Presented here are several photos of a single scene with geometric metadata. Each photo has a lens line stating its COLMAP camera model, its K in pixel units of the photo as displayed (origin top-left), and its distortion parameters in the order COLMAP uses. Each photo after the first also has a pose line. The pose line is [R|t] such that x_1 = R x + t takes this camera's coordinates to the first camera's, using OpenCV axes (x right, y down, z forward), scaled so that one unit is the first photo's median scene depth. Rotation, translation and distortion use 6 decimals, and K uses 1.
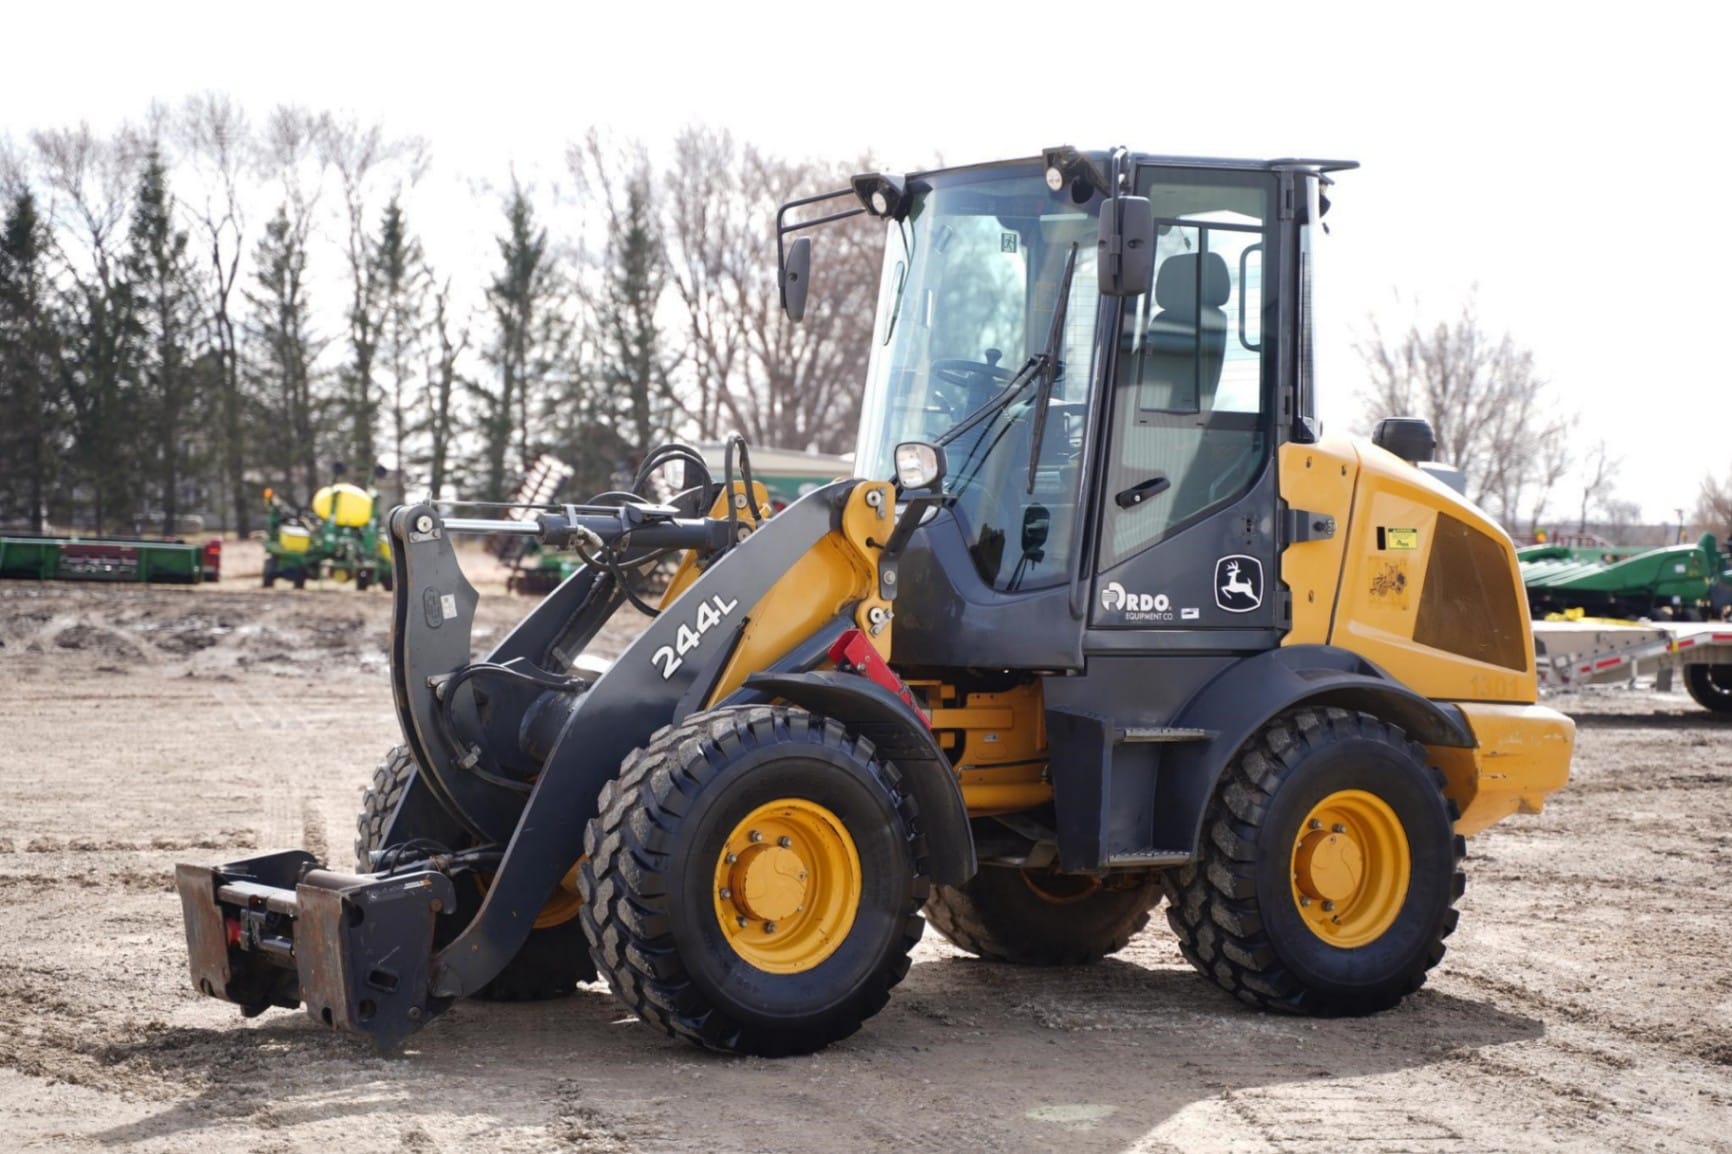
lens RADIAL K [[3561.5, 0, 866.0], [0, 3561.5, 577.0], [0, 0, 1]] dist [0.304055, -0.157289]
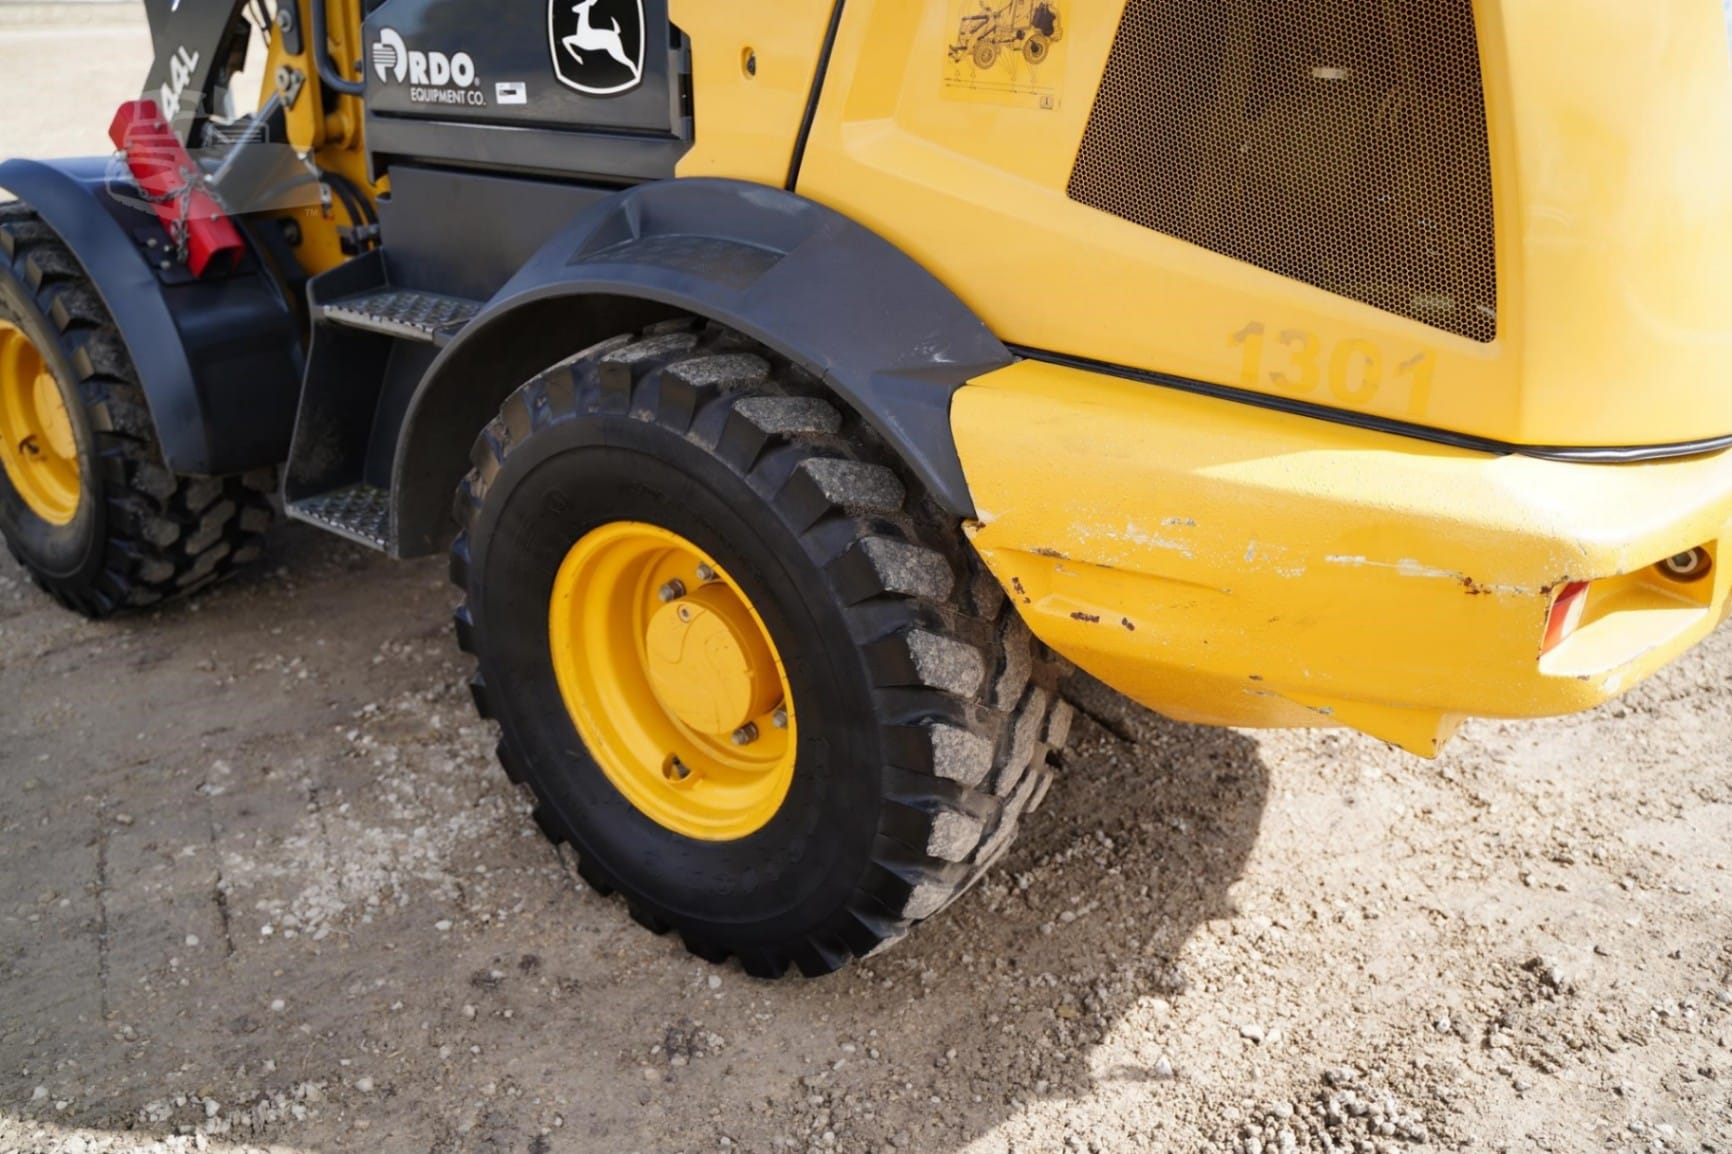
lens RADIAL K [[1405.3, 0, 866.7], [0, 1405.3, 572.3], [0, 0, 1]] dist [-0.117324, 0.095266]
pose [[0.328397, 0.355221, -0.875199, 0.295196], [-0.000282, 0.926625, 0.375988, -0.000218], [0.944540, -0.123227, 0.304401, 0.966787]]
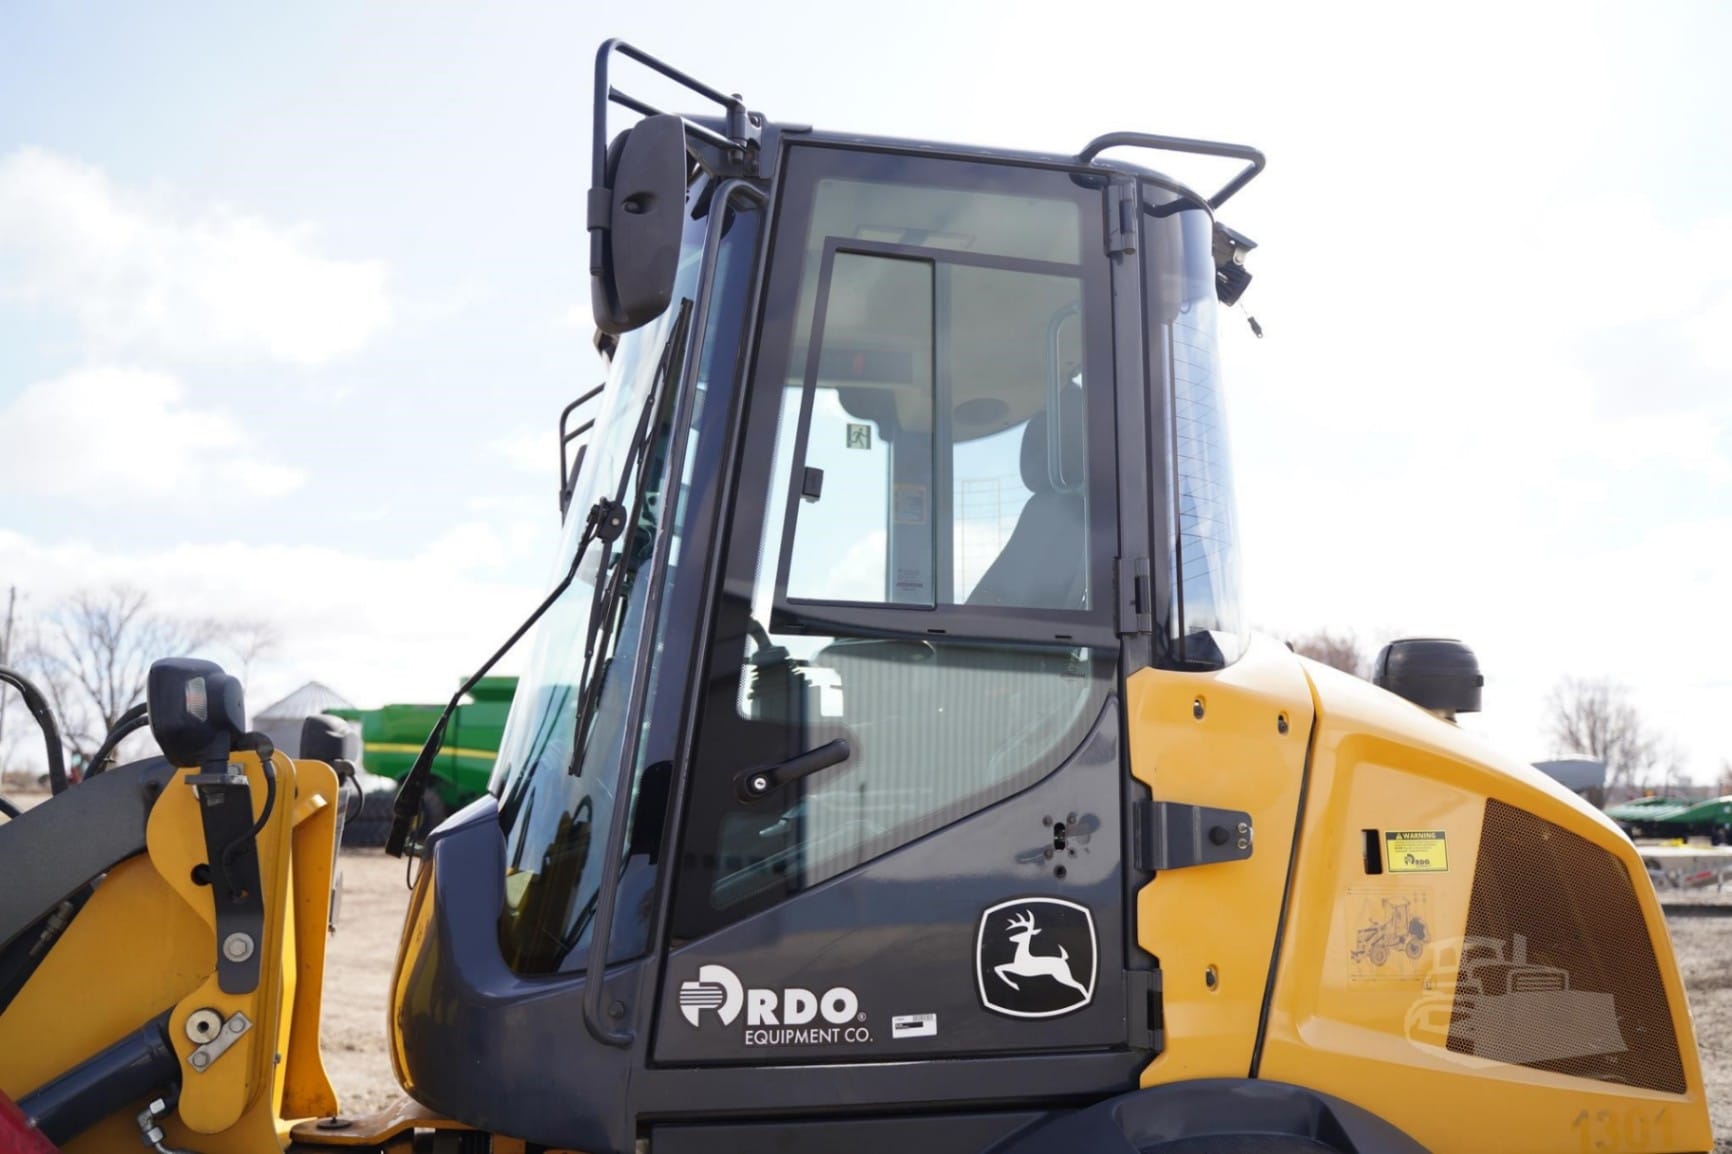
lens RADIAL K [[1407.7, 0, 864.6], [0, 1407.7, 573.7], [0, 0, 1]] dist [-0.118860, 0.098279]
pose [[0.946230, -0.059335, -0.318005, 0.144829], [0.003898, 0.985054, -0.172200, -0.016927], [0.323470, 0.161701, 0.932320, 0.804844]]
